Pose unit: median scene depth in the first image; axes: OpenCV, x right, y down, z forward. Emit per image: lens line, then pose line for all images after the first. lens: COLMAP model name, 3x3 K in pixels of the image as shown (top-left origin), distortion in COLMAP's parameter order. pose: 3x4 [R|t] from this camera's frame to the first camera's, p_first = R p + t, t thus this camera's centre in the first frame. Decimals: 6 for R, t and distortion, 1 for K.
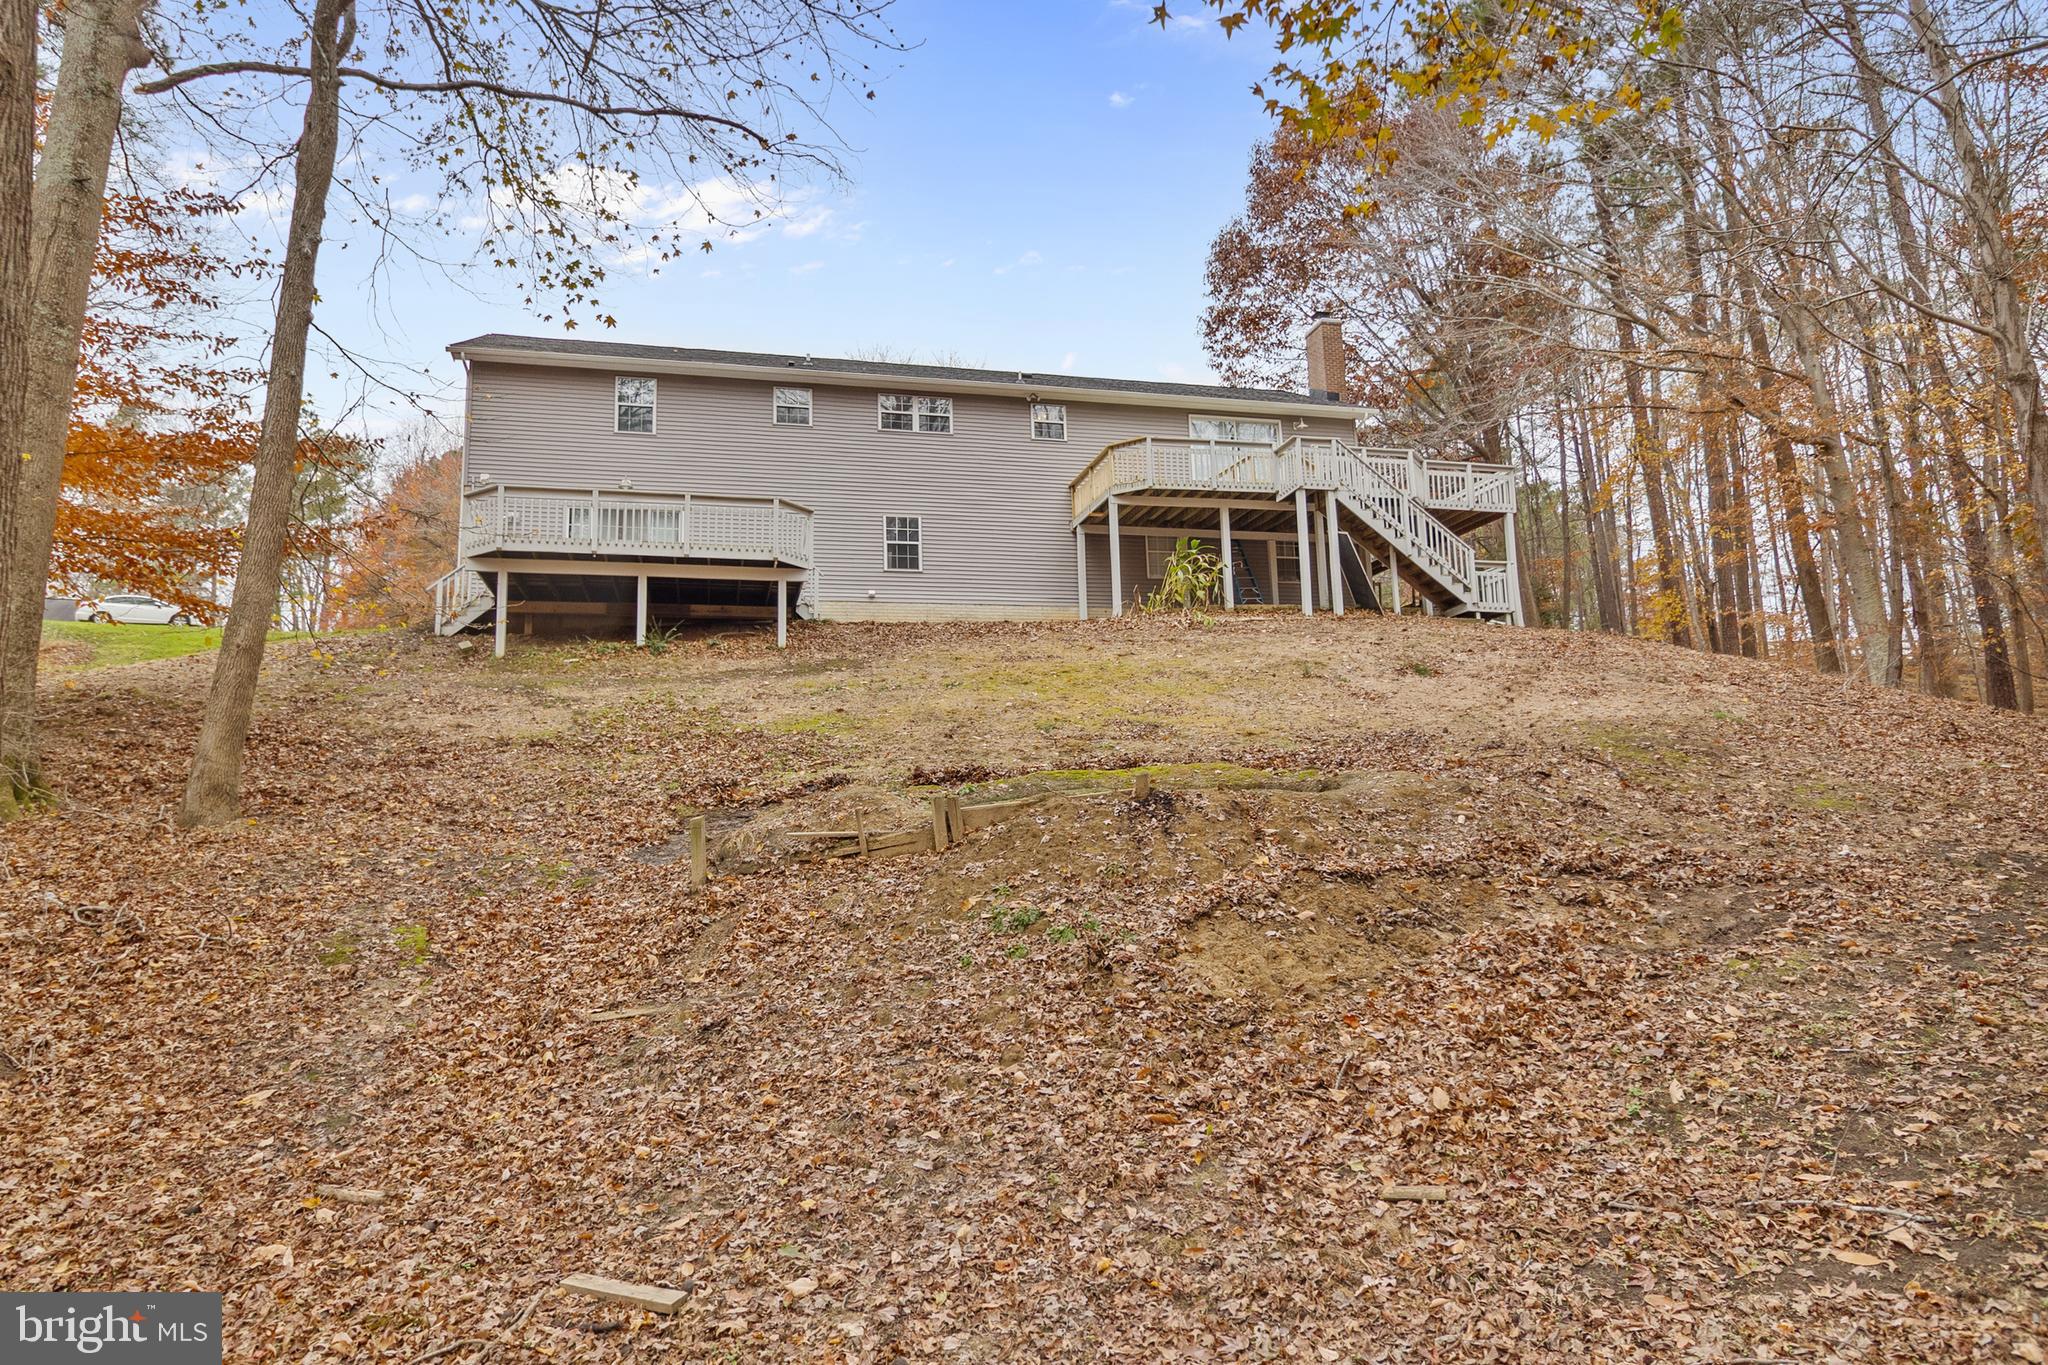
lens RADIAL K [[1222.0, 0, 1024.0], [0, 1222.0, 682.5], [0, 0, 1]] dist [-0.000722, 0.000104]
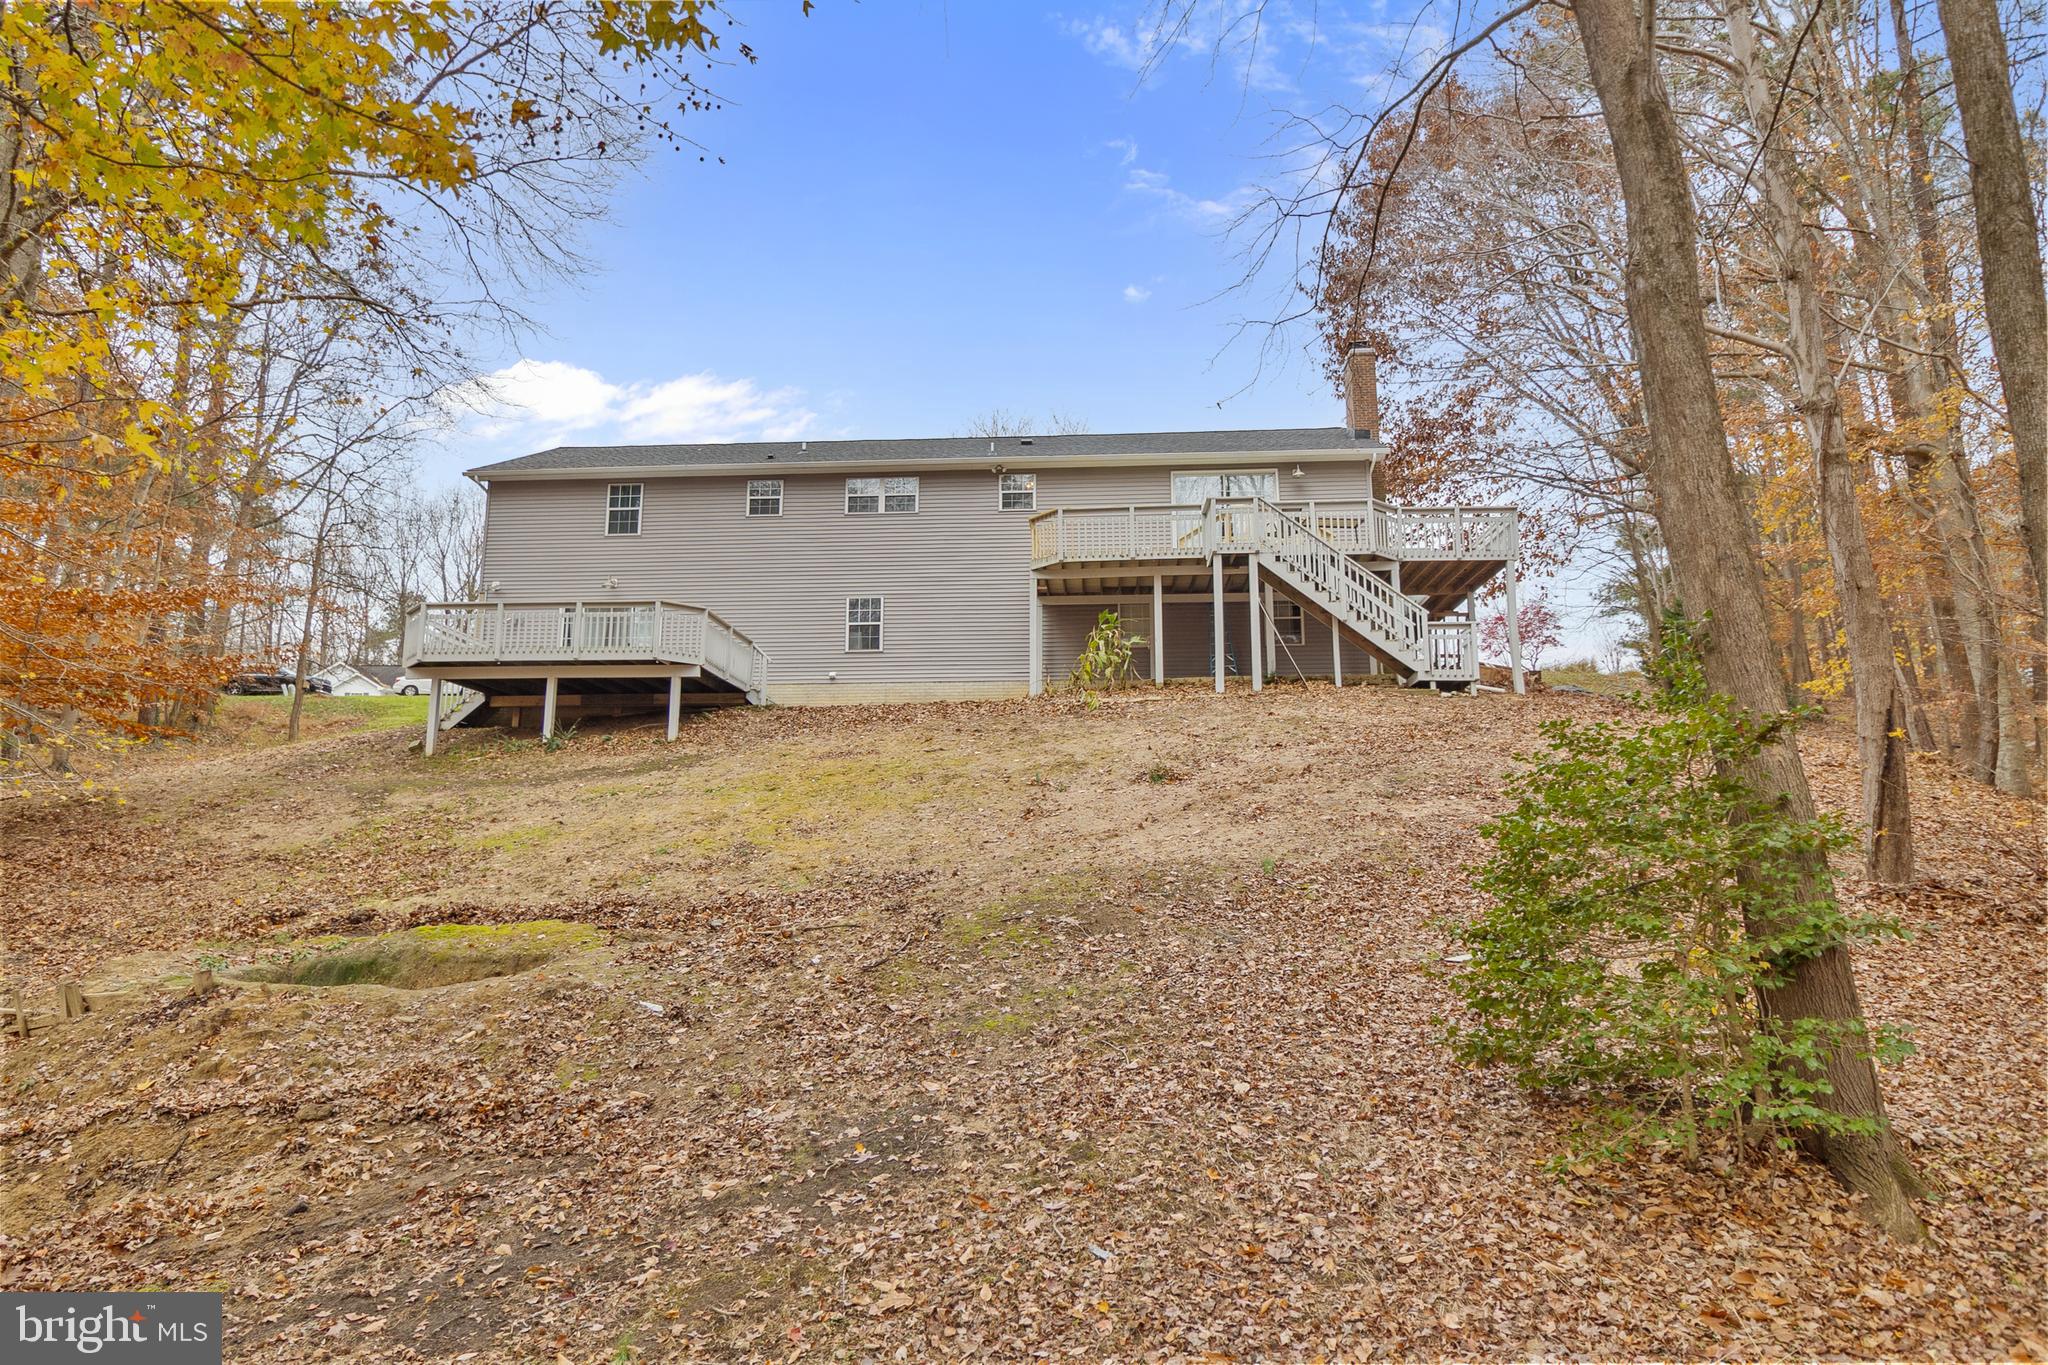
lens RADIAL K [[1222.0, 0, 1024.0], [0, 1222.0, 682.5], [0, 0, 1]] dist [-0.000722, 0.000104]
pose [[0.952657, -0.025199, -0.303001, 0.349901], [0.019268, 0.999560, -0.022550, -0.041754], [0.303436, 0.015644, 0.952723, 0.074614]]
